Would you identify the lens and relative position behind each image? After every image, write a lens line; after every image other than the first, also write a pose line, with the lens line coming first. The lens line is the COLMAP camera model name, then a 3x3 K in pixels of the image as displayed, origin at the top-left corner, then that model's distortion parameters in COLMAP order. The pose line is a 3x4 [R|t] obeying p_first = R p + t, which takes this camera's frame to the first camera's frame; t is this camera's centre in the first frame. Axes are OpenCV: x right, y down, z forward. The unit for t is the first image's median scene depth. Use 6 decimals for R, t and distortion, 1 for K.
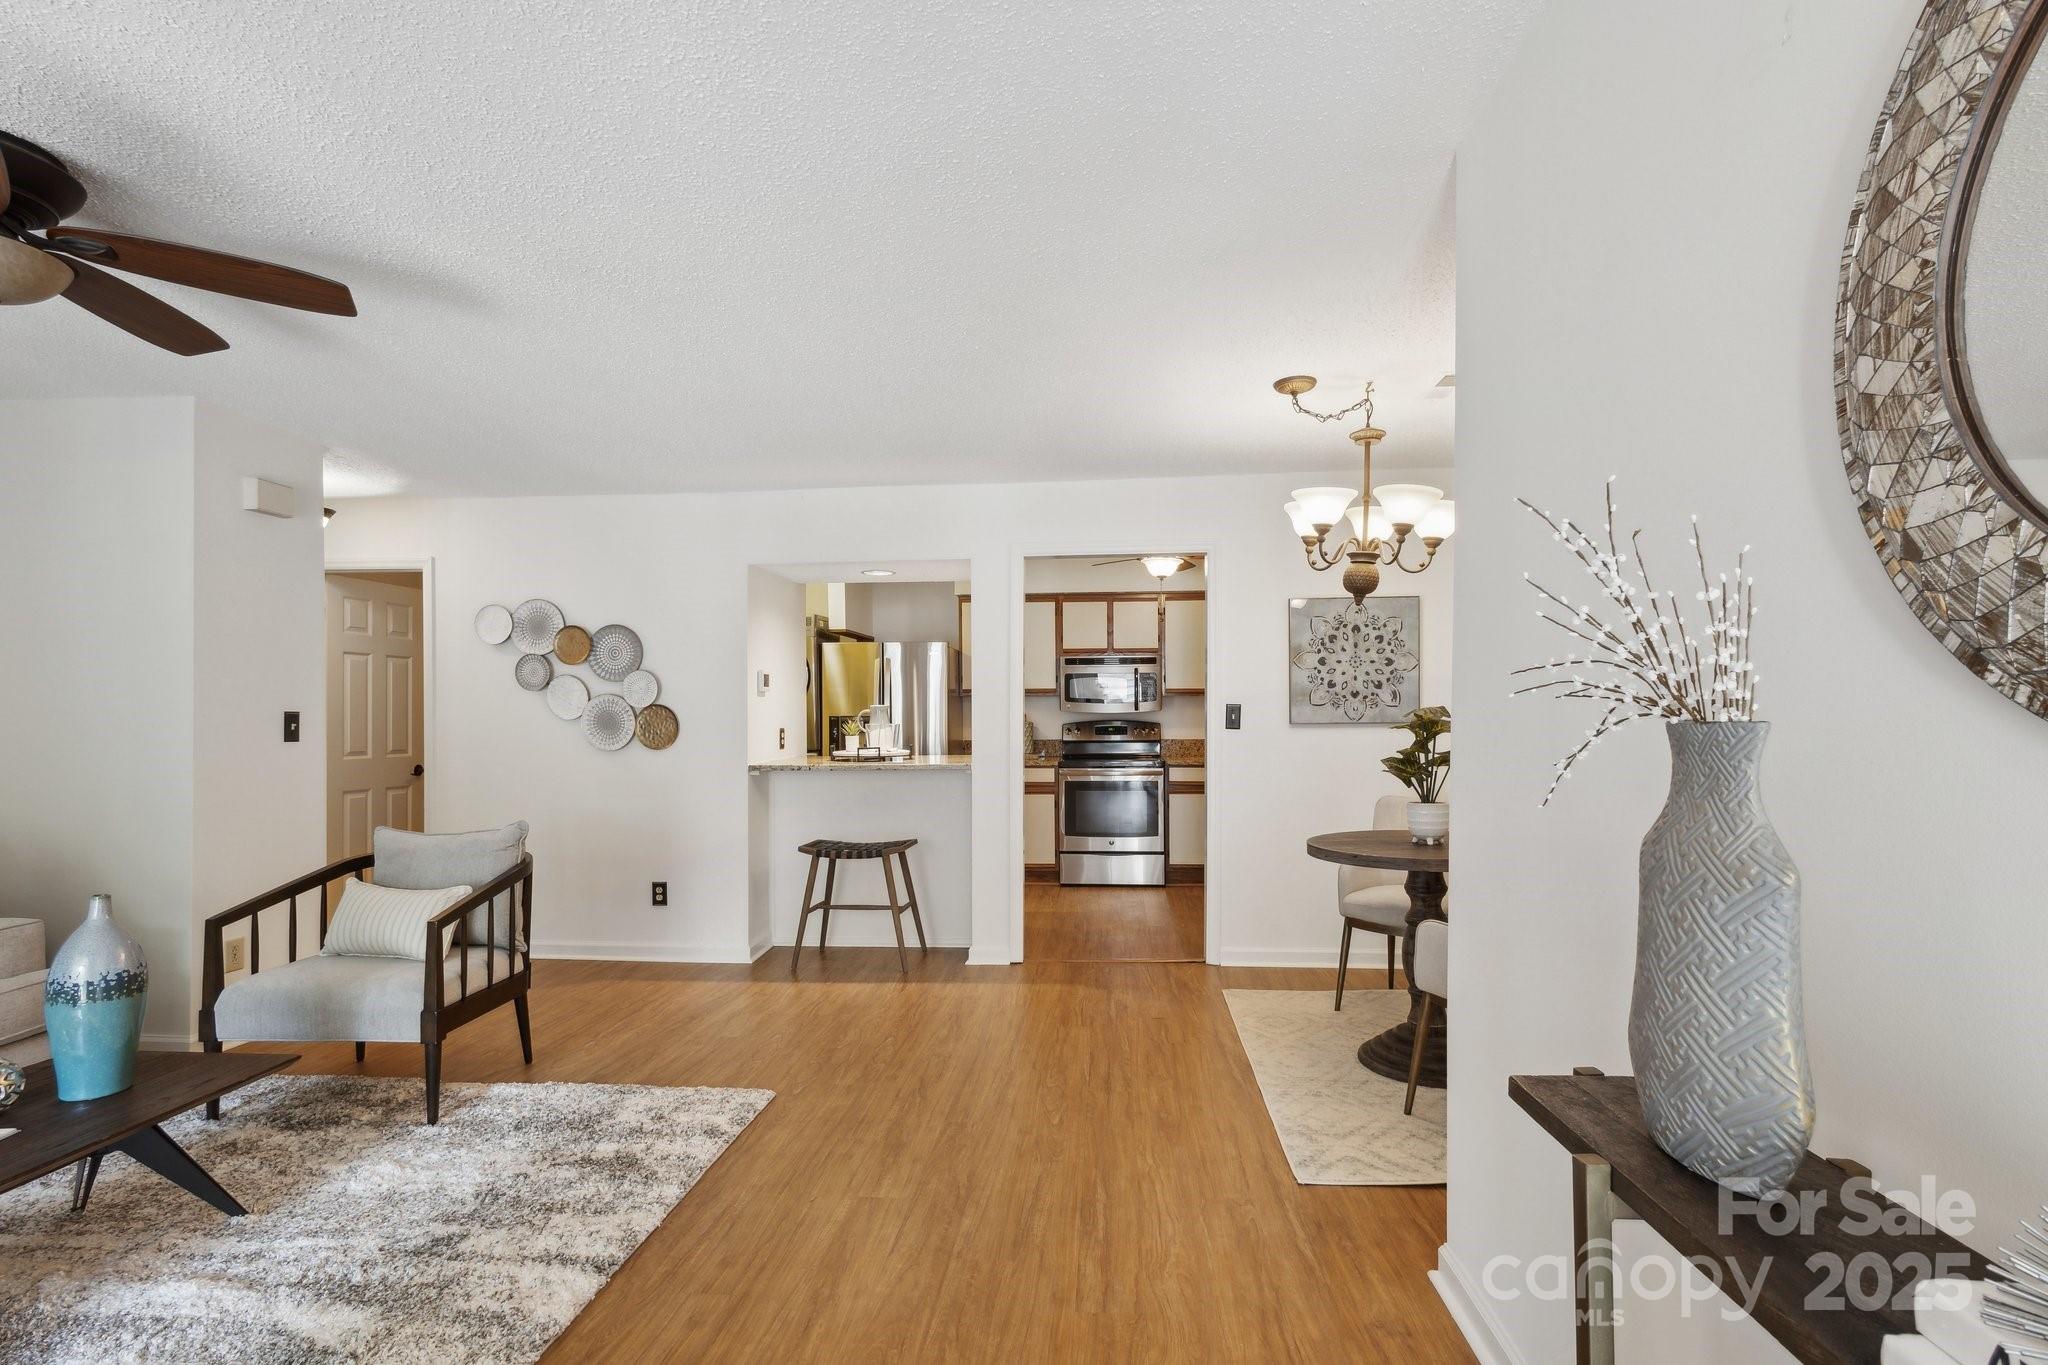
lens RADIAL K [[965.0, 0, 1026.0], [0, 965.0, 723.1], [0, 0, 1]] dist [0.000107, 0.001084]
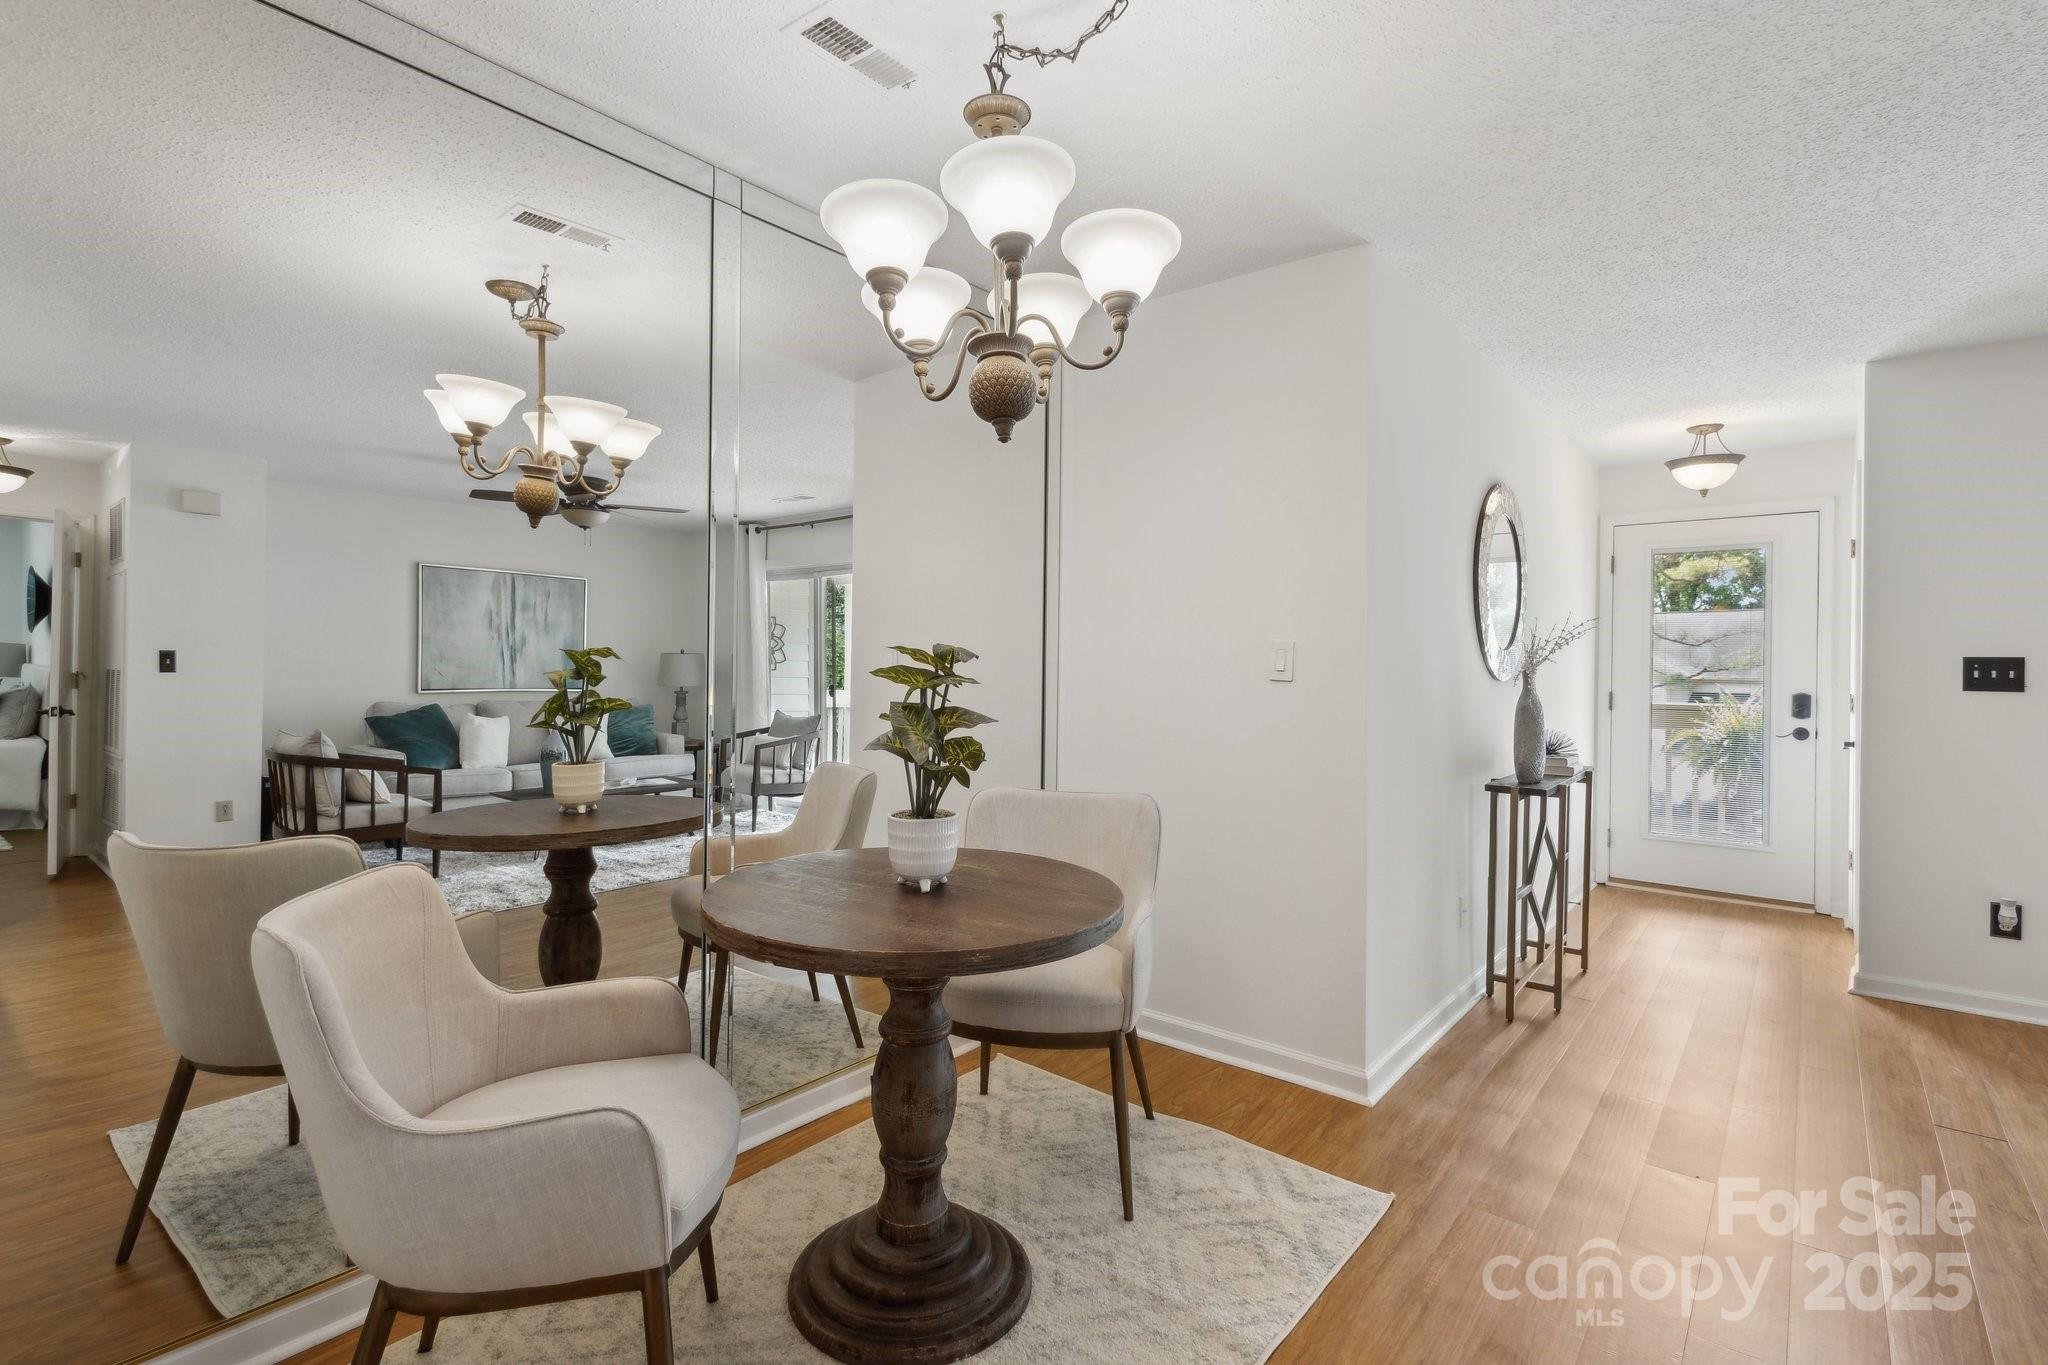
lens RADIAL K [[965.0, 0, 1021.6], [0, 965.0, 662.3], [0, 0, 1]] dist [0.000107, 0.001084]
pose [[-0.827022, -0.008301, 0.562108, 0.040030], [-0.007139, 0.999965, 0.004263, -0.006332], [-0.562124, -0.000487, -0.827053, 1.038854]]
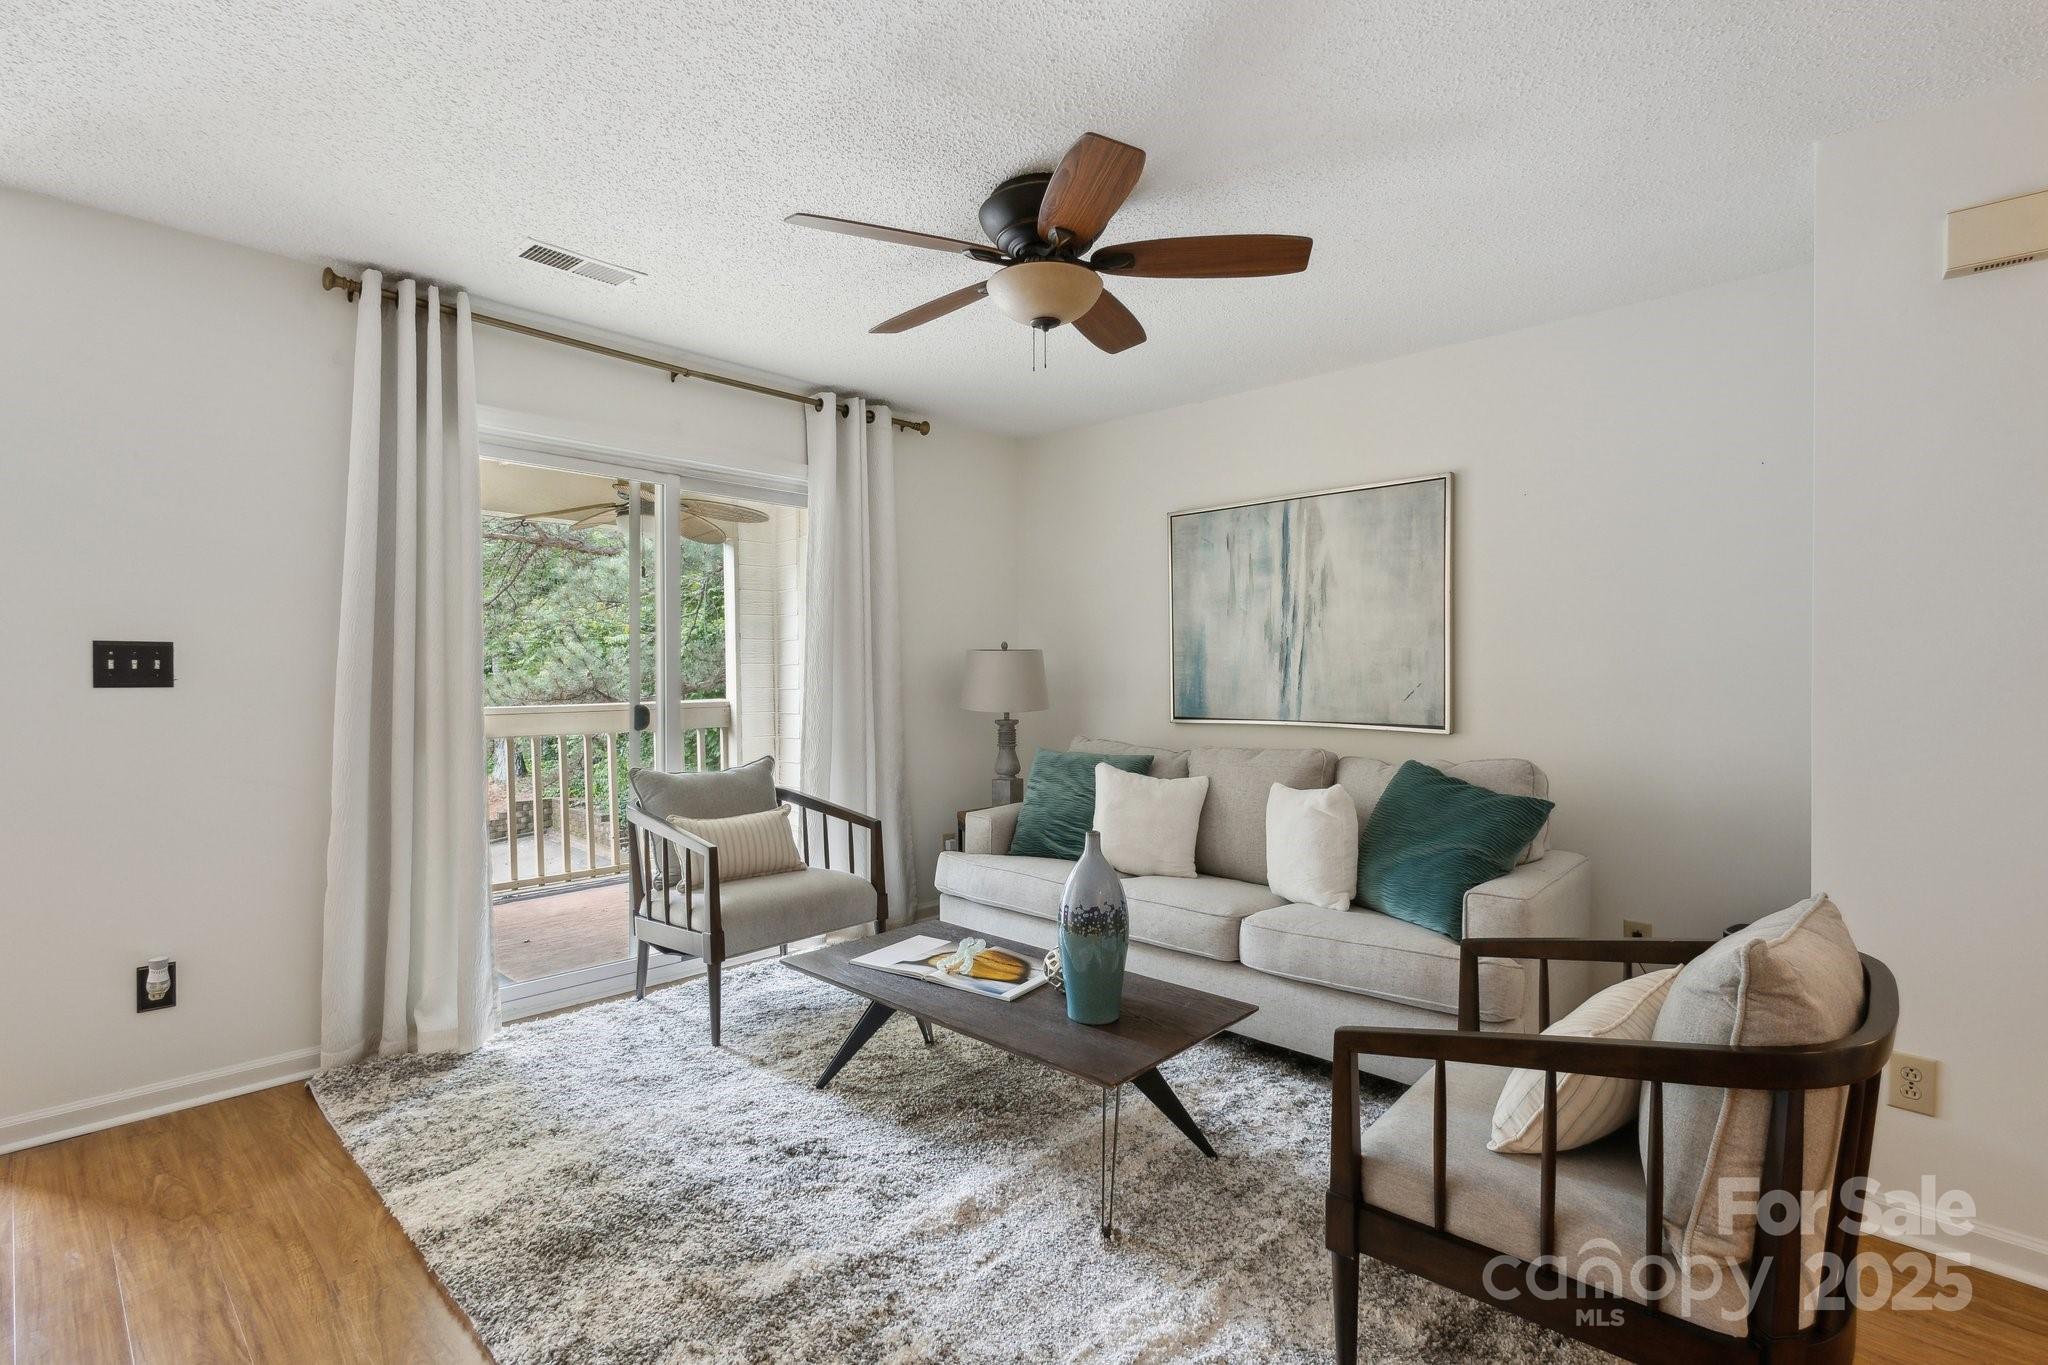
lens RADIAL K [[965.0, 0, 1029.2], [0, 965.0, 680.9], [0, 0, 1]] dist [0.000107, 0.001084]
pose [[-0.620200, 0.010876, -0.784368, -0.044419], [-0.005226, 0.999824, 0.017995, -0.002238], [0.784426, 0.015260, -0.620034, 0.751335]]
